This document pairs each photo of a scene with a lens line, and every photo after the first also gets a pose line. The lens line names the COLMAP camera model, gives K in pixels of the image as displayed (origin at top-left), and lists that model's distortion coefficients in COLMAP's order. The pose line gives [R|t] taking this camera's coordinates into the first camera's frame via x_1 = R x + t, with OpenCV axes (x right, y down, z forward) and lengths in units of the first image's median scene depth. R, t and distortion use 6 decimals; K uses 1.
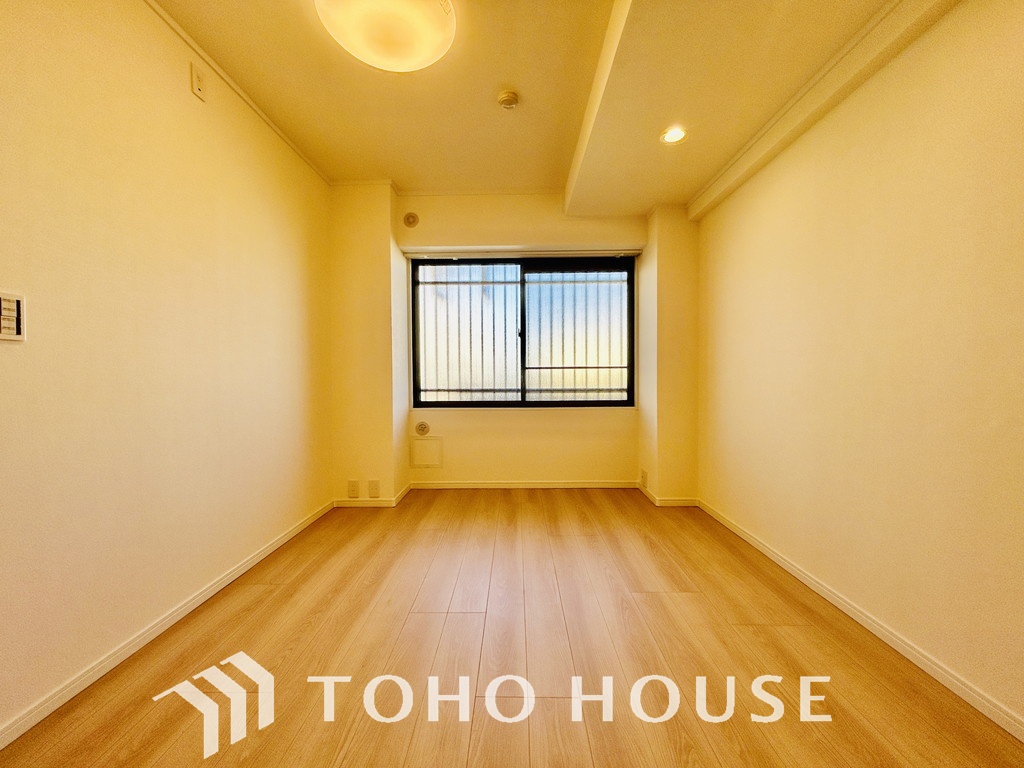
lens RADIAL K [[416.9, 0, 510.8], [0, 416.9, 383.2], [0, 0, 1]] dist [0.001878, -0.000163]
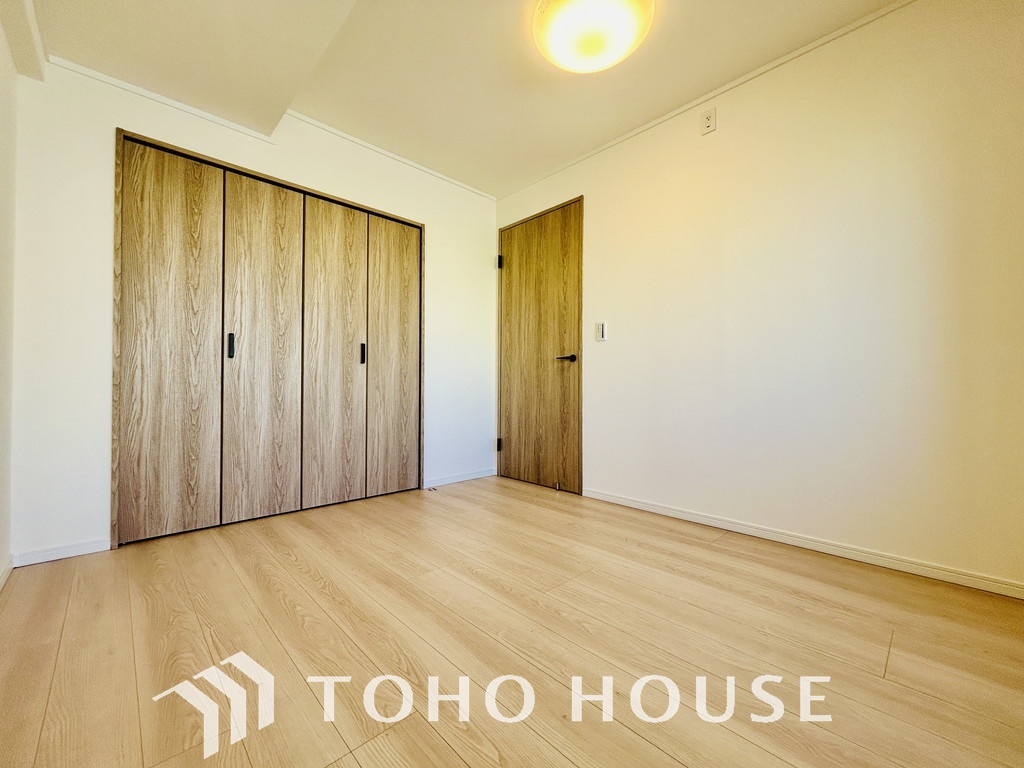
lens RADIAL K [[416.9, 0, 510.8], [0, 416.9, 383.2], [0, 0, 1]] dist [0.001878, -0.000163]
pose [[-0.713902, -0.002546, -0.700241, 0.514562], [-0.016491, 0.999777, 0.013178, 0.070359], [0.700052, 0.020956, -0.713785, 1.304148]]
